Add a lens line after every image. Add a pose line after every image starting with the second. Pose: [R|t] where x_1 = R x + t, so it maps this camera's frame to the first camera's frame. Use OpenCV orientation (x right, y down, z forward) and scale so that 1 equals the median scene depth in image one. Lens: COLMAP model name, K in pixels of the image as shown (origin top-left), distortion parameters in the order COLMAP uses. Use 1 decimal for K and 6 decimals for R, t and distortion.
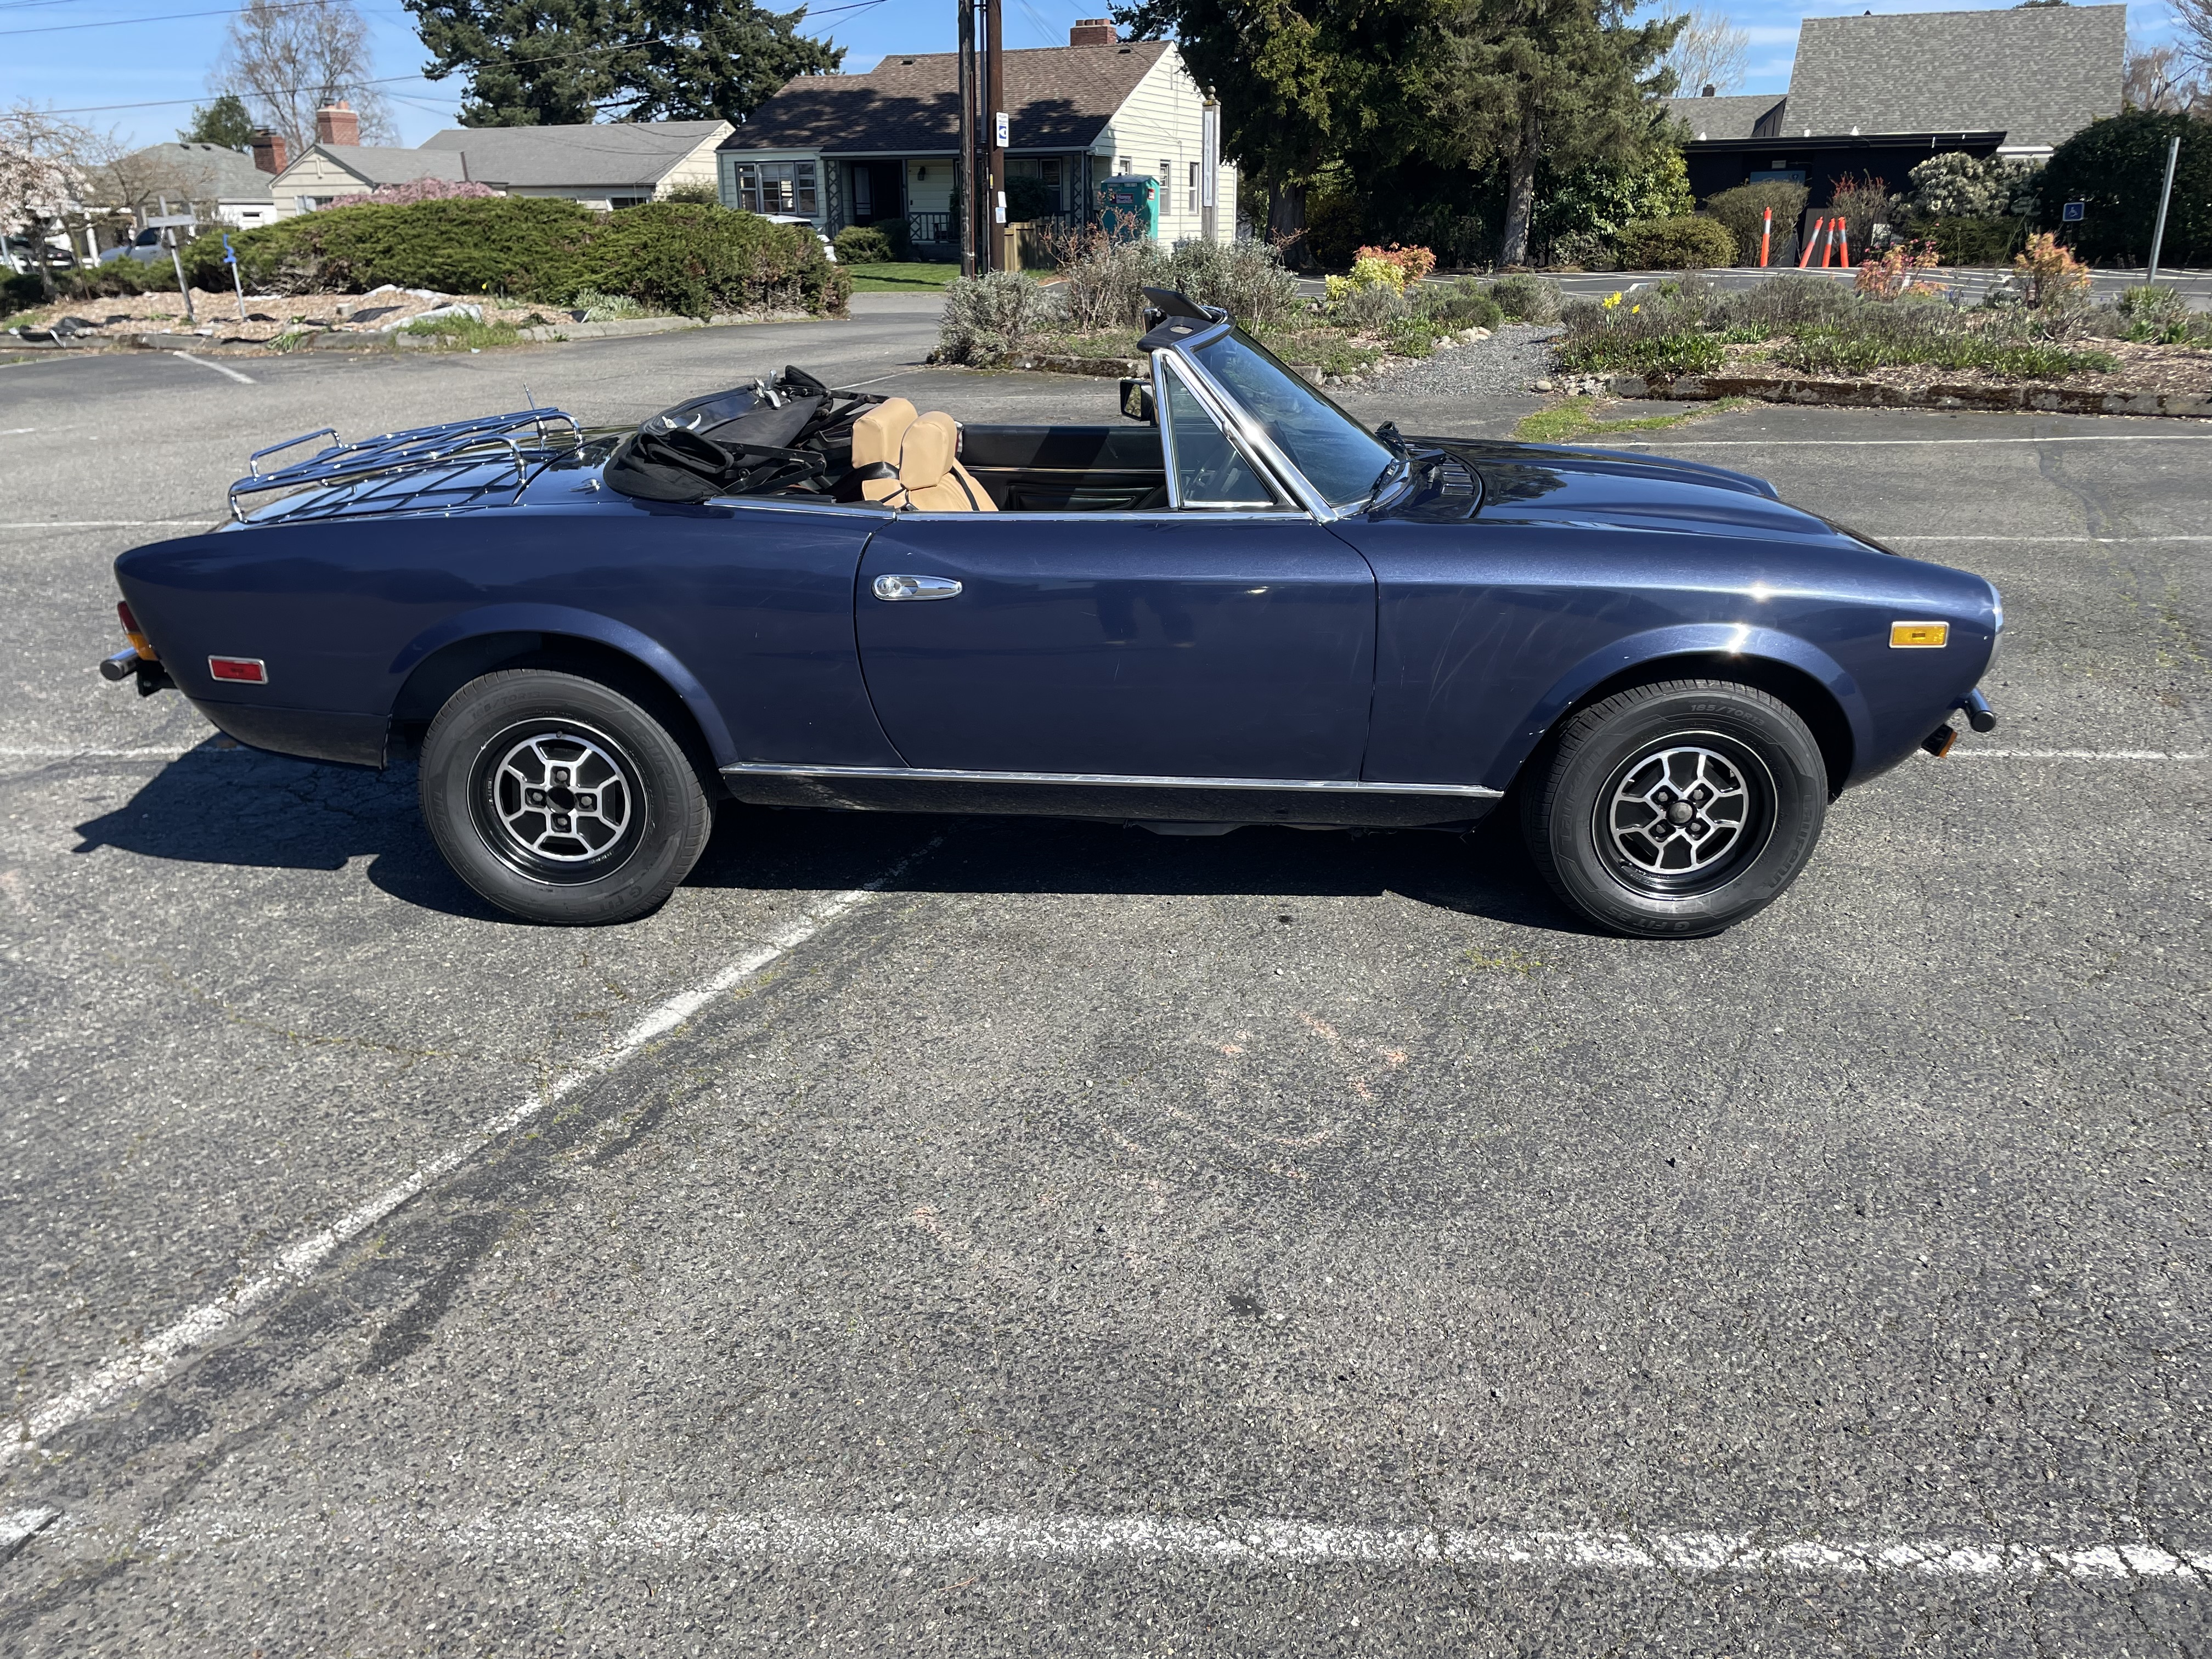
lens RADIAL K [[1676.7, 0, 1092.4], [0, 1676.7, 770.0], [0, 0, 1]] dist [0.094349, -0.135999]
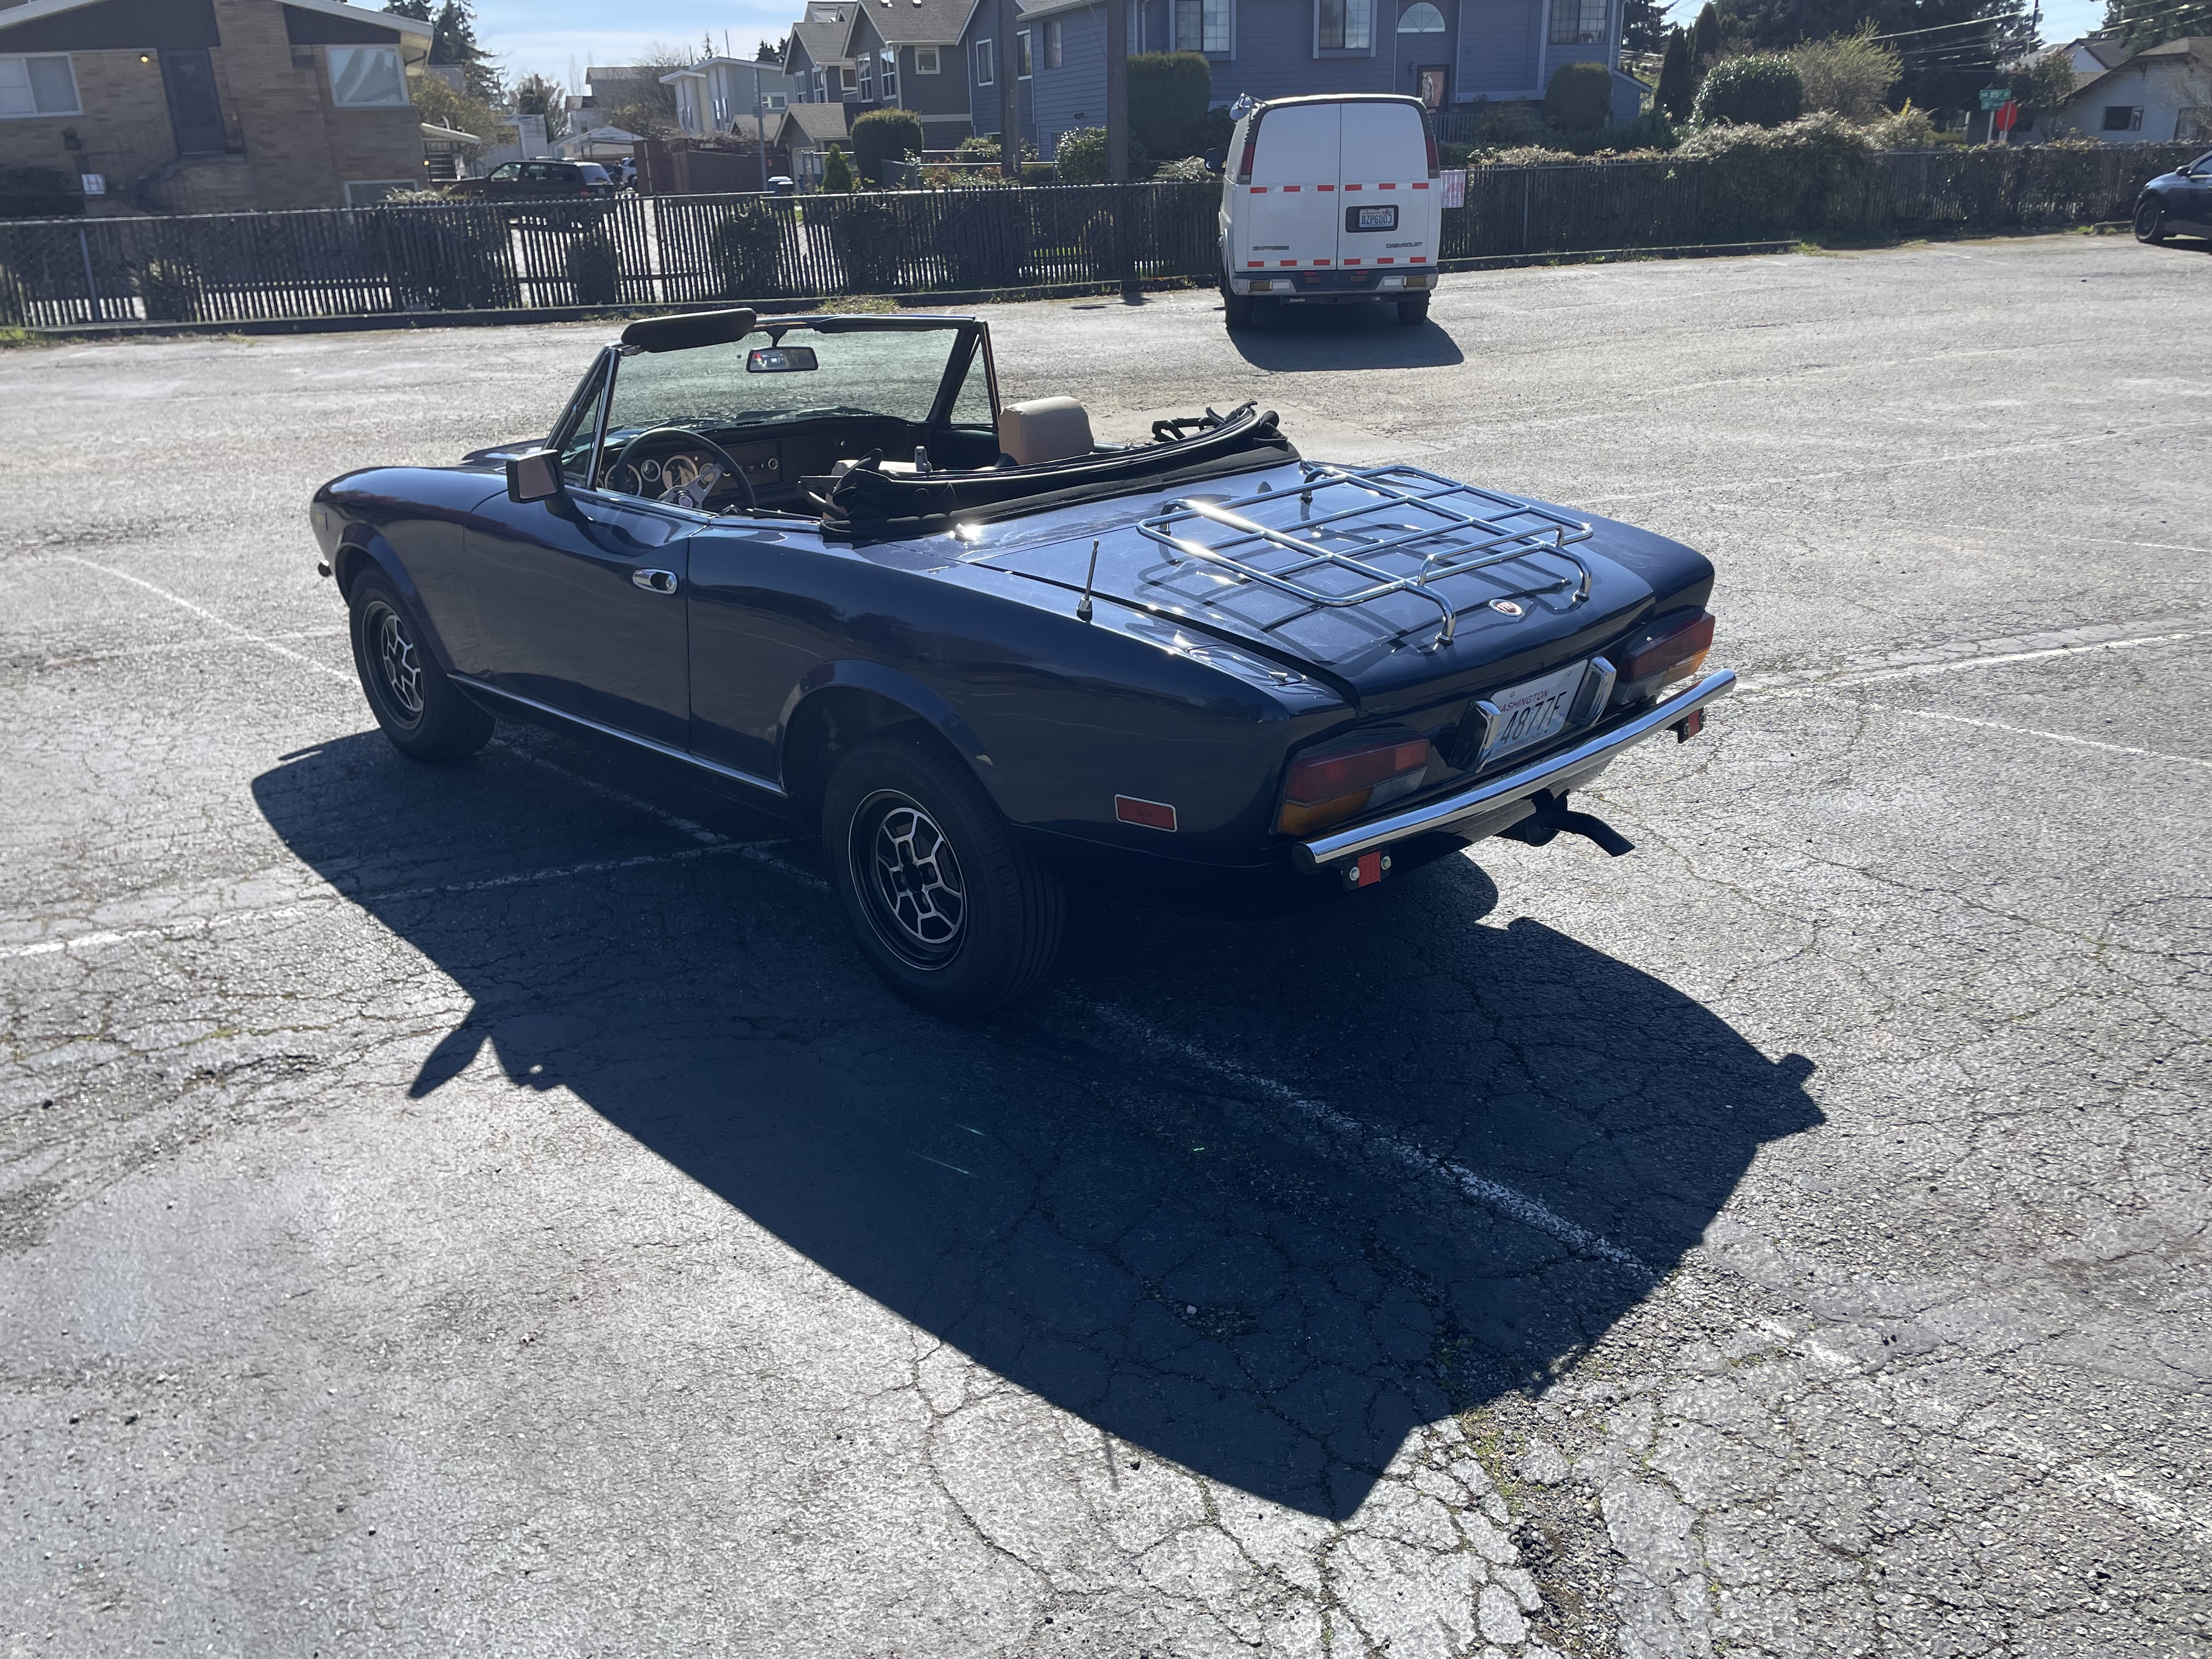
lens RADIAL K [[1665.8, 0, 1084.8], [0, 1665.8, 774.6], [0, 0, 1]] dist [0.097378, -0.129181]
pose [[-0.705941, -0.212316, 0.675699, -0.287335], [0.253520, 0.815056, 0.520972, -0.180182], [-0.661343, 0.539079, -0.521555, 0.520290]]
